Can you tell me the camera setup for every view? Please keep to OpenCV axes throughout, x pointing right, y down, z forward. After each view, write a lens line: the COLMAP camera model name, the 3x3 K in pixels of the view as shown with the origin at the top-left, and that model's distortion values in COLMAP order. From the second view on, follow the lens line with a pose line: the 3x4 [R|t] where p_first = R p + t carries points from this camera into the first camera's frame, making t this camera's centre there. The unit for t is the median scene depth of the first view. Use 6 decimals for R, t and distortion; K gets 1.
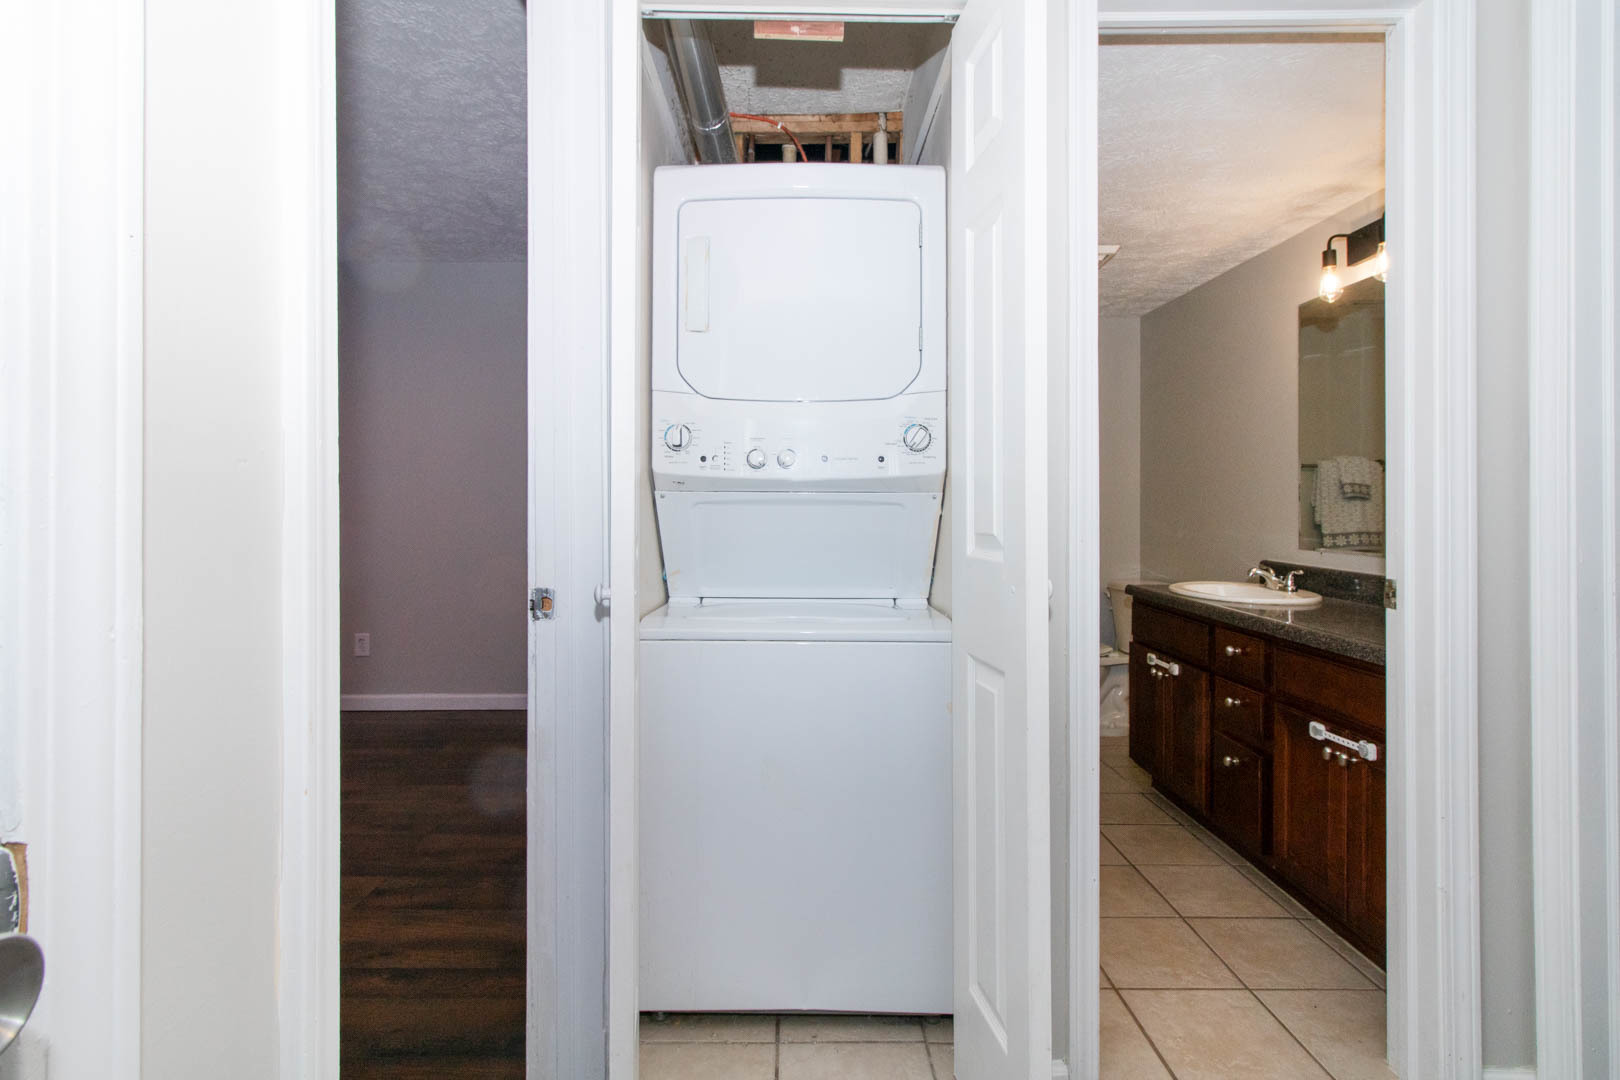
lens RADIAL K [[754.6, 0, 816.8], [0, 754.6, 511.7], [0, 0, 1]] dist [-0.001718, -0.000304]
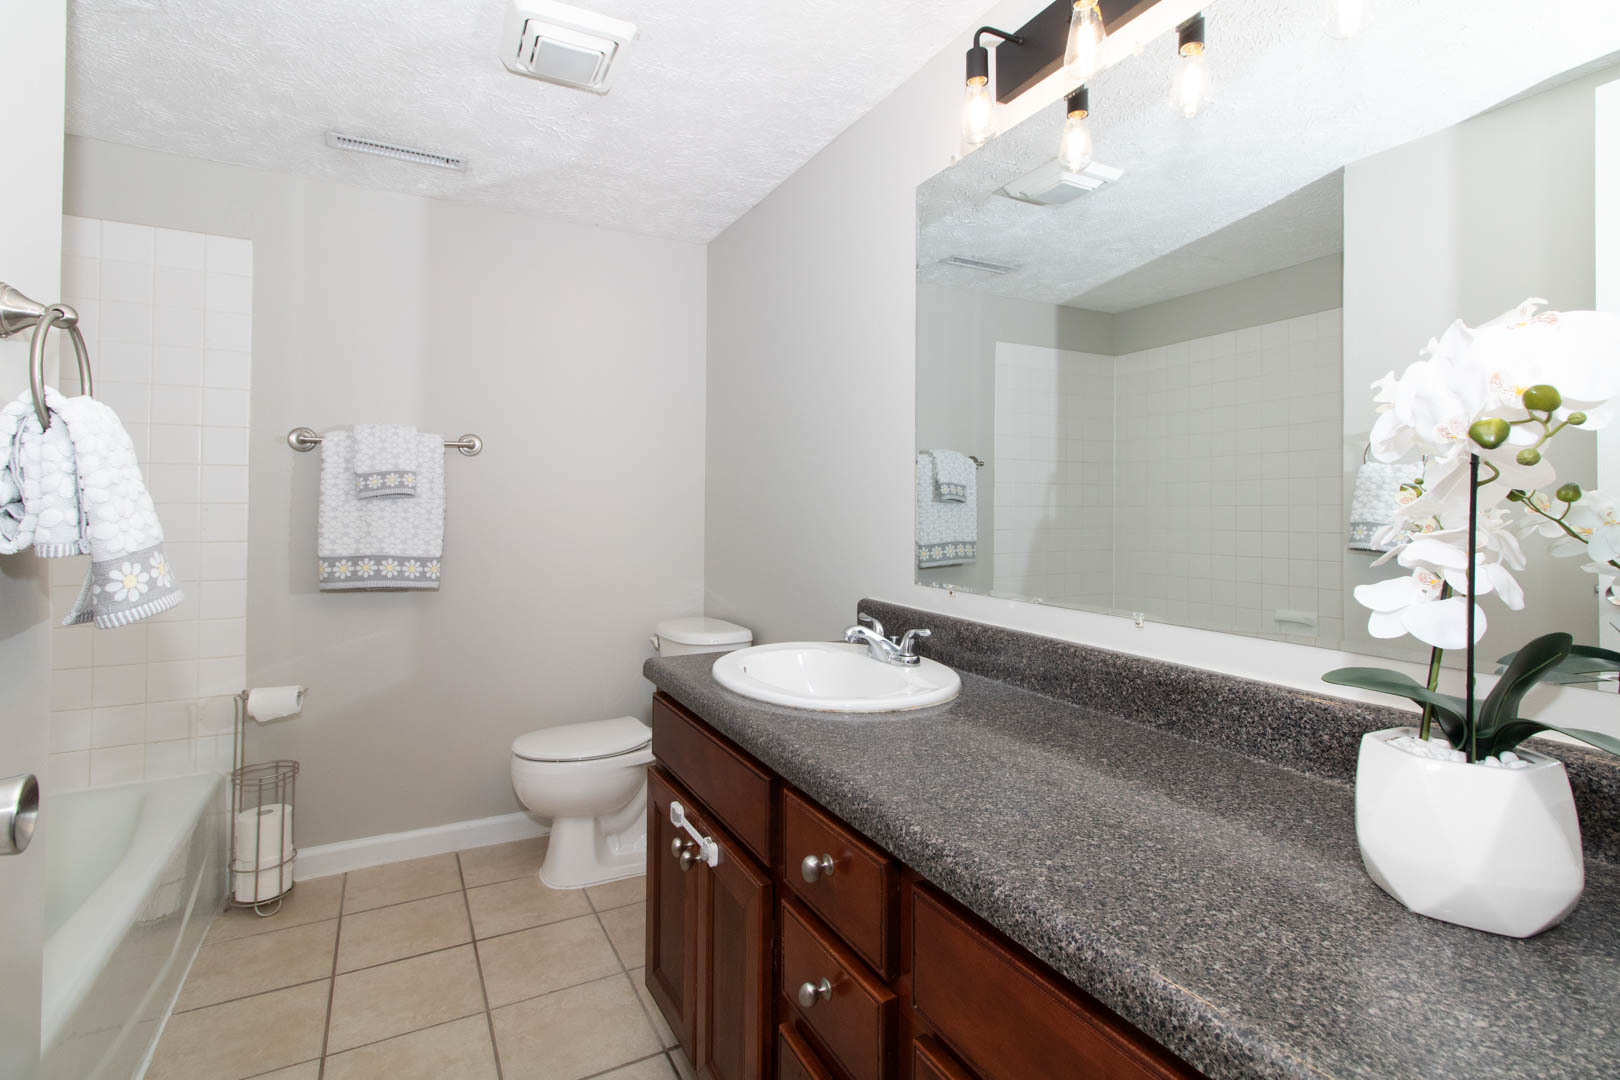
lens RADIAL K [[754.6, 0, 816.8], [0, 754.6, 511.7], [0, 0, 1]] dist [-0.001718, -0.000304]
pose [[0.879233, 0.006281, 0.476351, 0.291486], [-0.006961, 0.999976, -0.000338, -0.007521], [-0.476341, -0.003019, 0.879255, 0.525007]]
